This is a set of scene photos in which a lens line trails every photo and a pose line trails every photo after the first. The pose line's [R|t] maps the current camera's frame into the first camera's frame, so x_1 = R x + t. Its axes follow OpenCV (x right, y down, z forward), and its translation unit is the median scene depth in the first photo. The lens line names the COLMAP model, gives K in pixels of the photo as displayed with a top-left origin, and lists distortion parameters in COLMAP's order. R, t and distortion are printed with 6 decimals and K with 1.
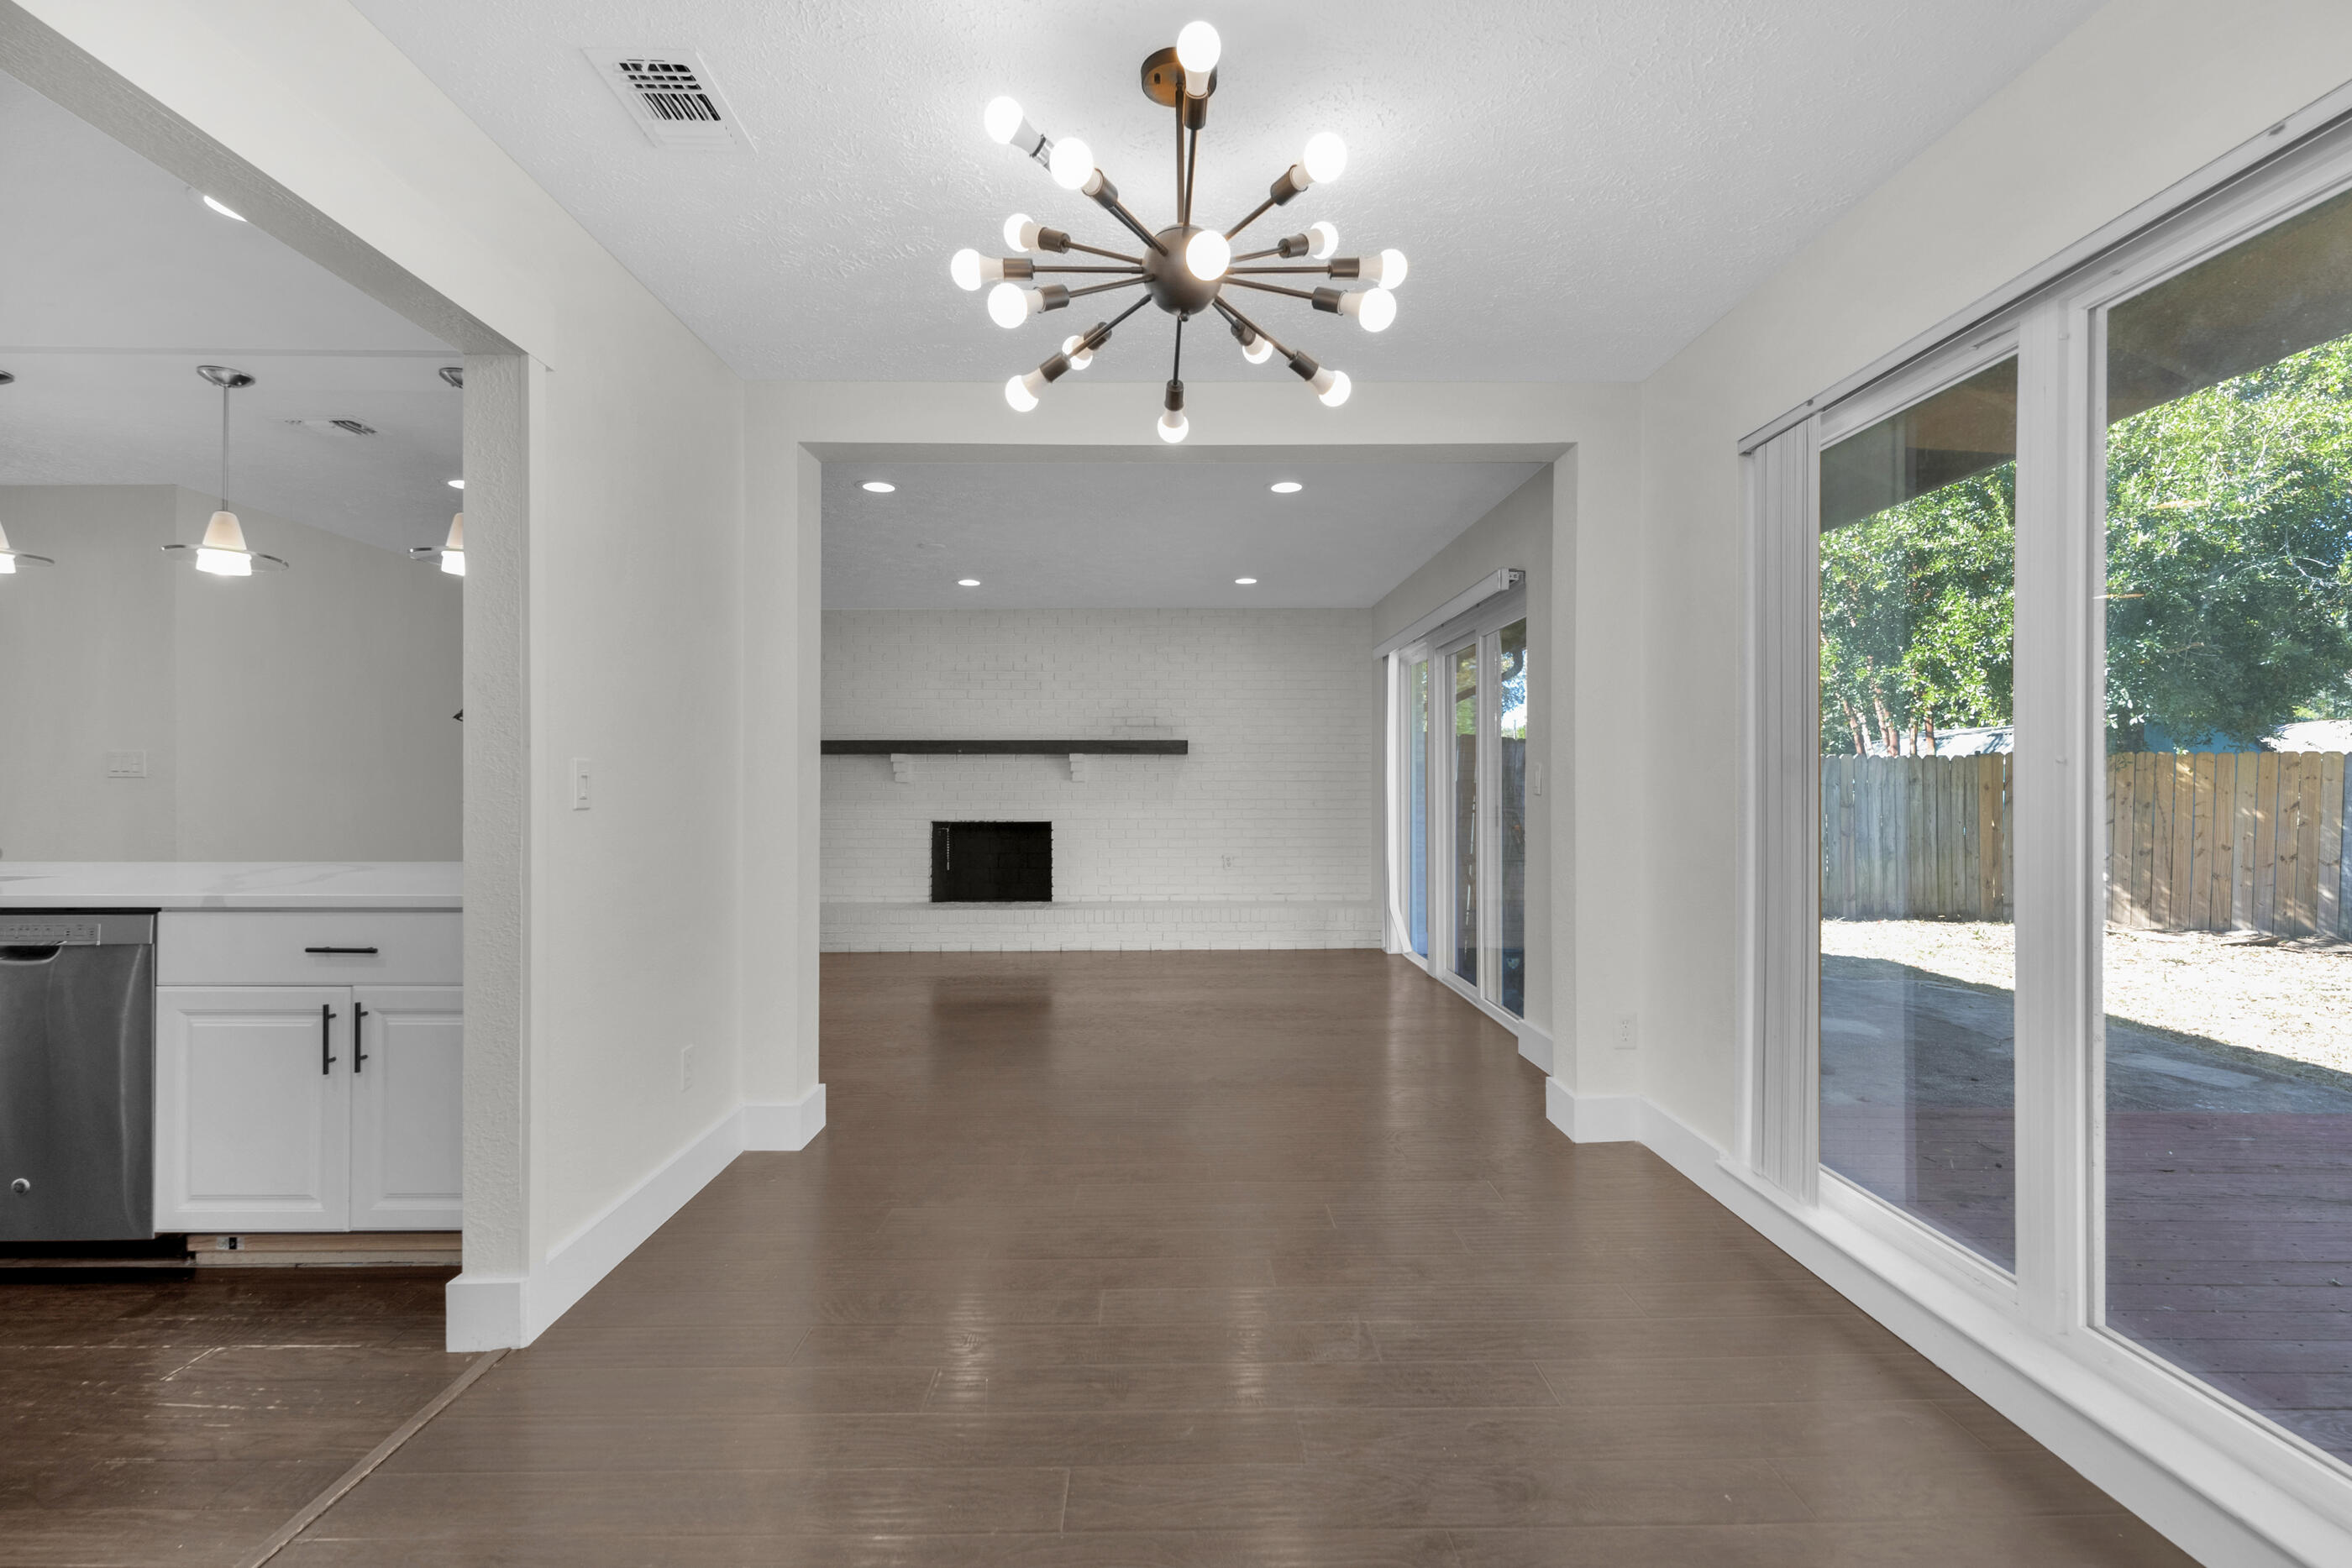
lens RADIAL K [[1074.2, 0, 1166.6], [0, 1074.2, 786.5], [0, 0, 1]] dist [0.001281, -0.000004]
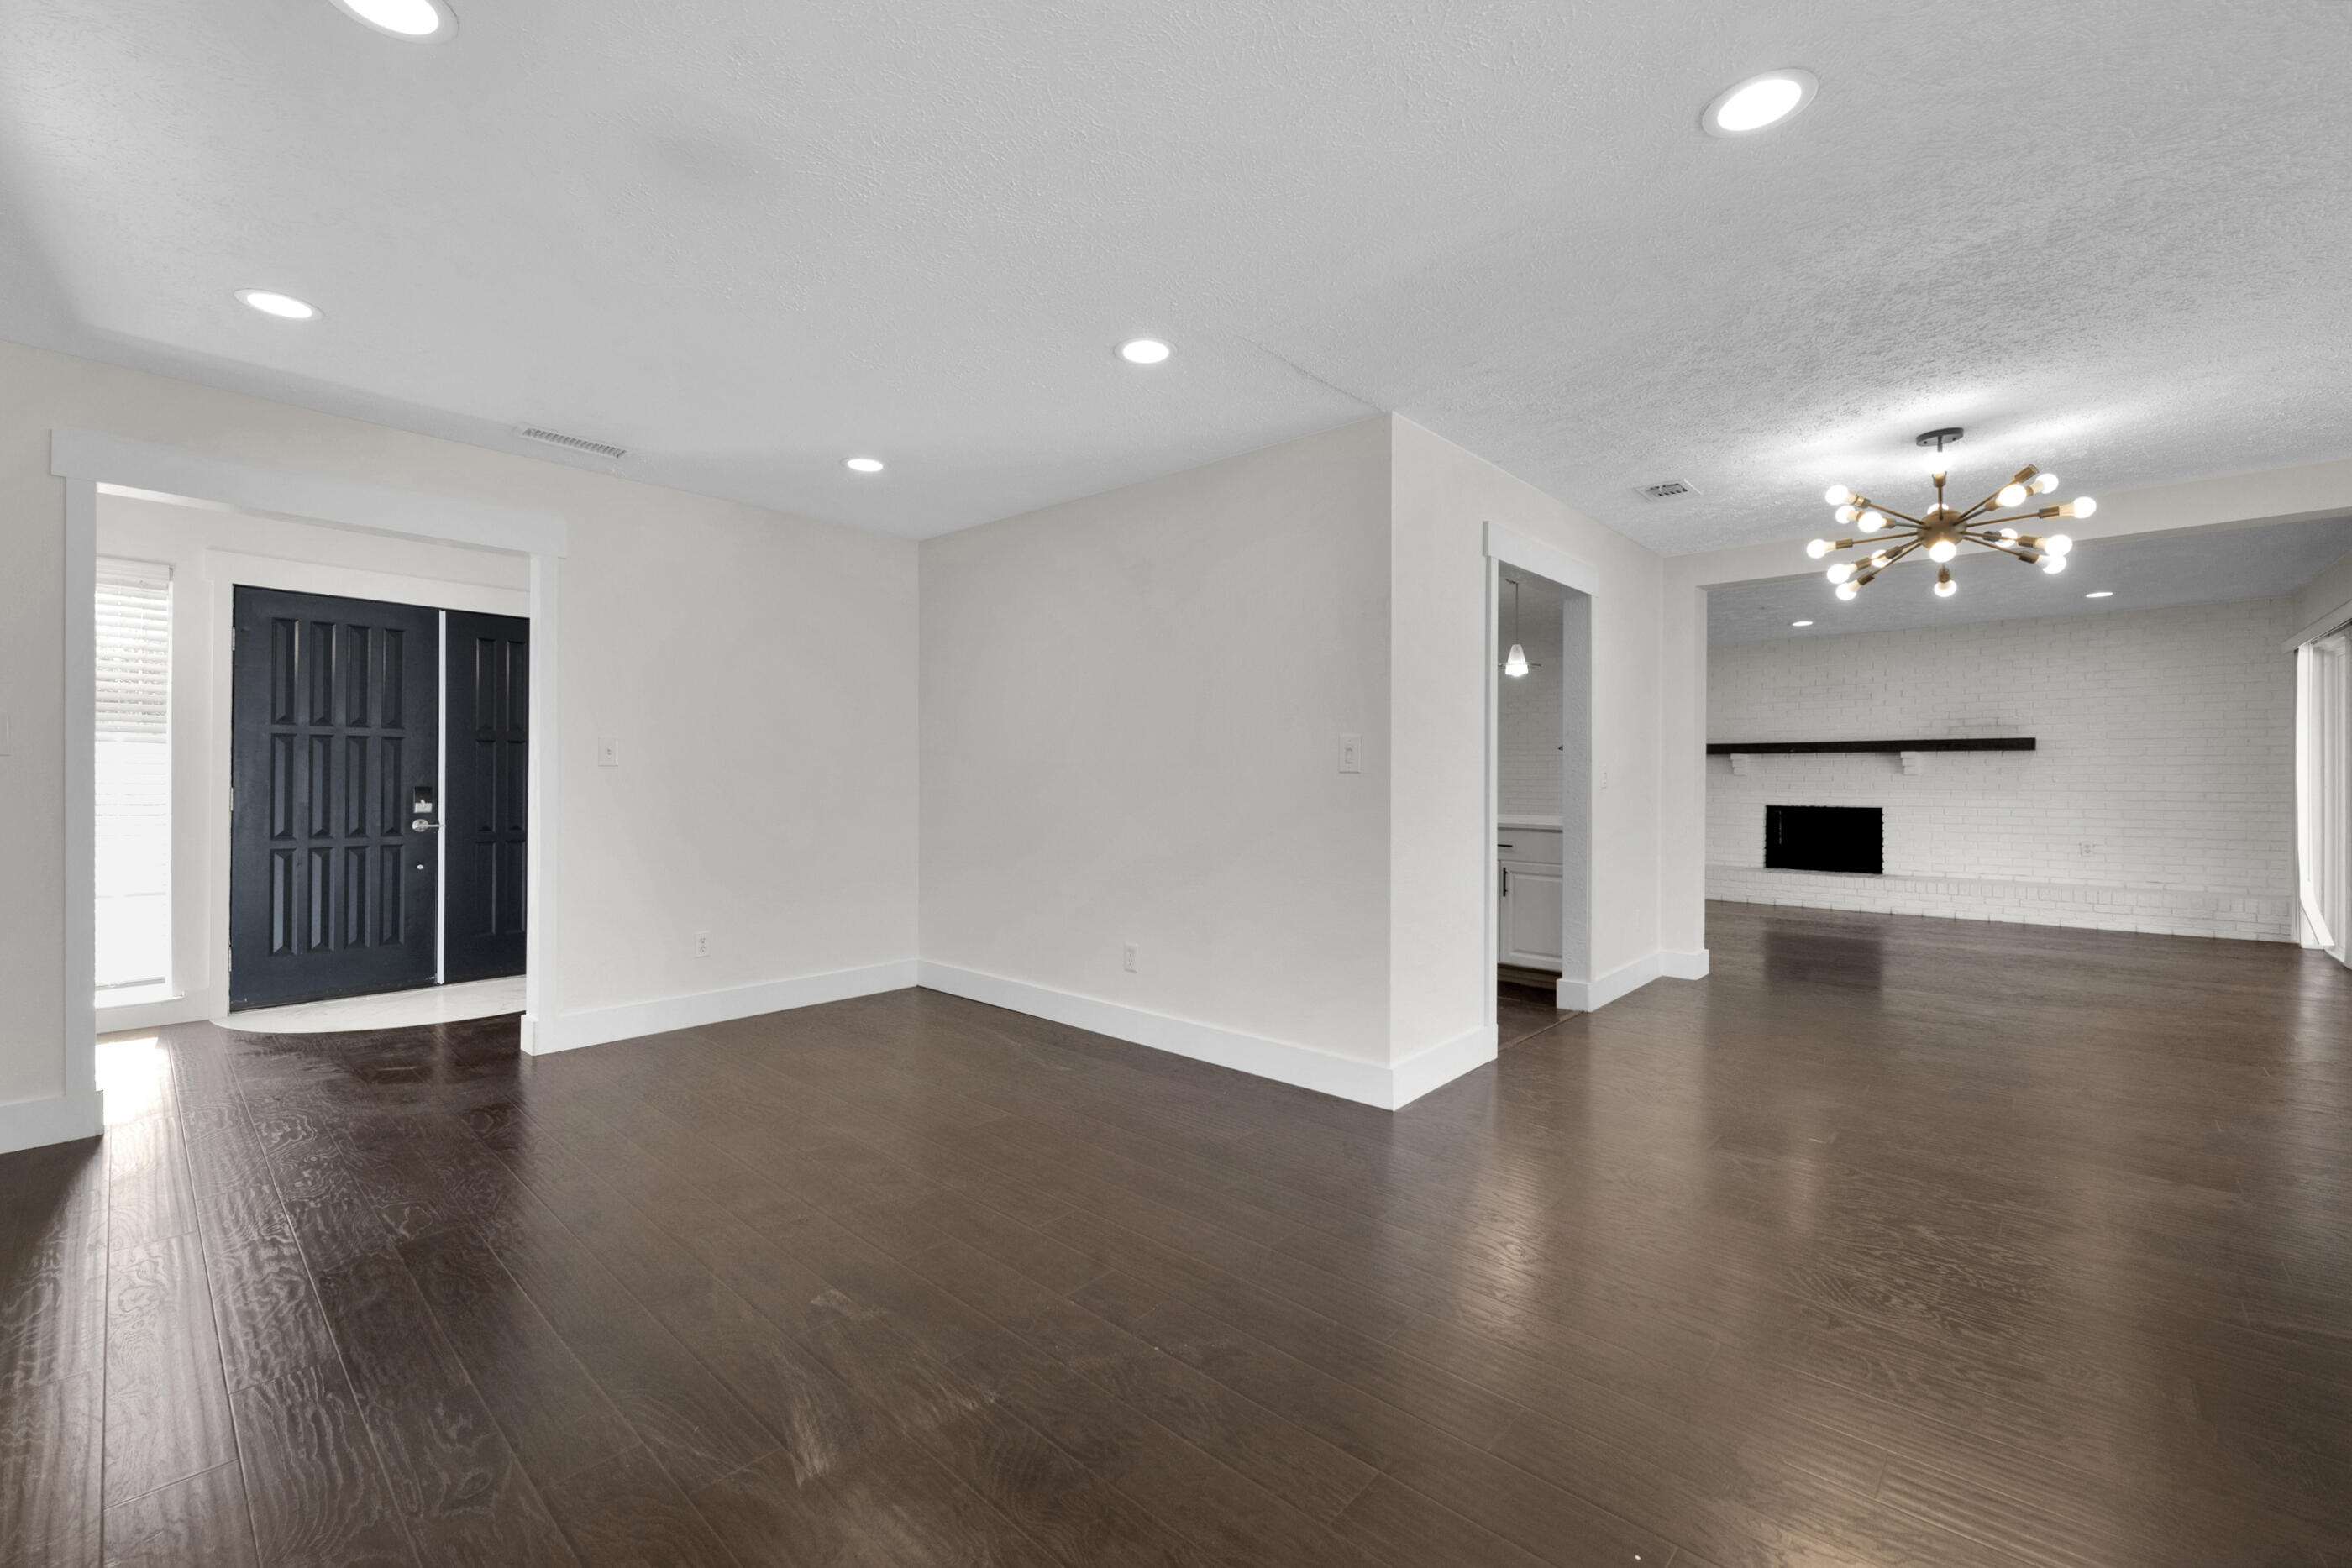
lens RADIAL K [[949.3, 0, 1150.7], [0, 949.3, 781.1], [0, 0, 1]] dist [-0.000785, -0.000583]
pose [[0.715458, 0.003840, -0.698645, 0.056567], [-0.003208, 0.999992, 0.002211, 0.003474], [0.698648, 0.000660, 0.715465, -0.383960]]
